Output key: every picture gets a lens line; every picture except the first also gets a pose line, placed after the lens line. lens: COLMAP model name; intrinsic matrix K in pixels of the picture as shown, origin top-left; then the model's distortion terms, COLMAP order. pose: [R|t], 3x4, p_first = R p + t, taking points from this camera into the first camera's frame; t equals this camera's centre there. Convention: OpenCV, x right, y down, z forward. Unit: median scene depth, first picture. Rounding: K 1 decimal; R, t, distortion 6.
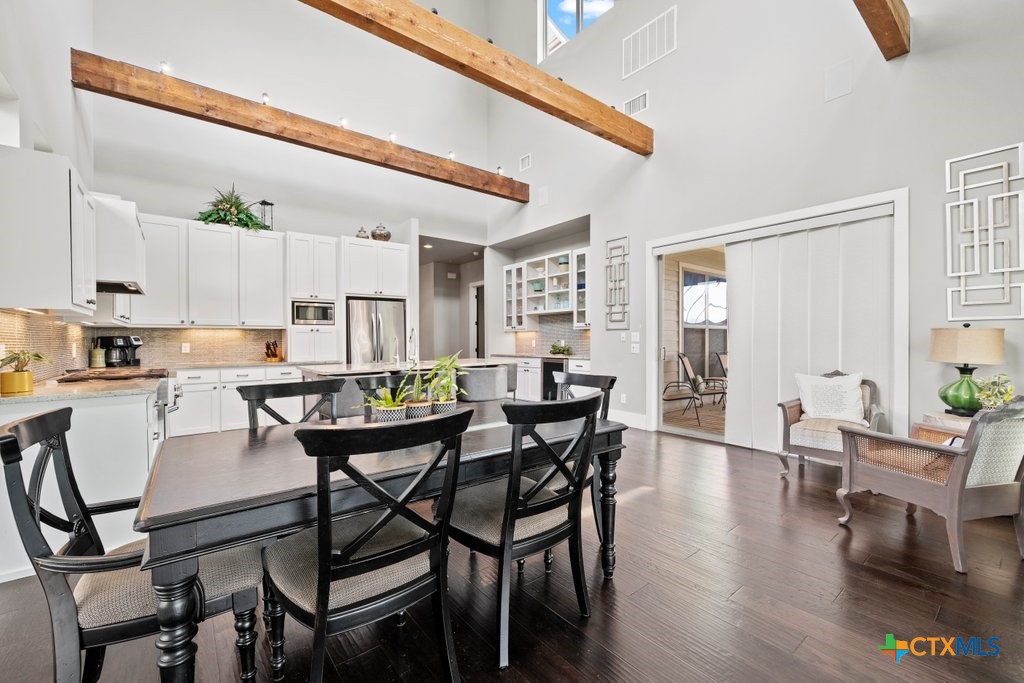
lens RADIAL K [[421.0, 0, 510.2], [0, 421.0, 340.9], [0, 0, 1]] dist [0.001632, 0.000066]
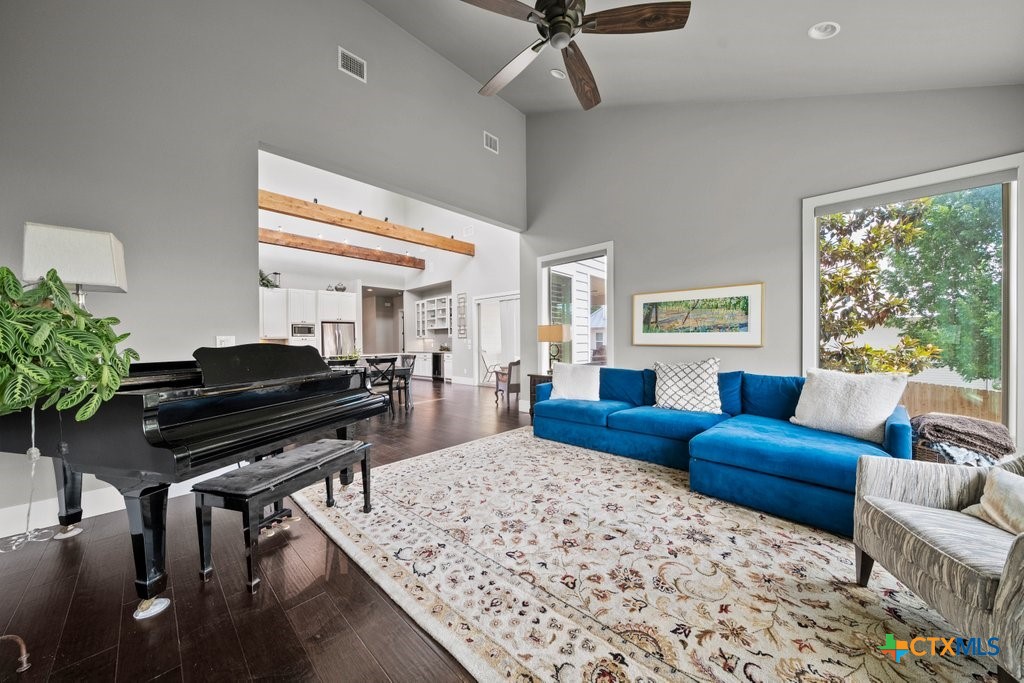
lens RADIAL K [[354.6, 0, 514.5], [0, 354.6, 343.1], [0, 0, 1]] dist [-0.000580, -0.000016]
pose [[0.989801, -0.009426, 0.142141, 0.219413], [0.009384, 0.999955, 0.000968, -0.000933], [-0.142144, 0.000375, 0.989846, -0.632692]]
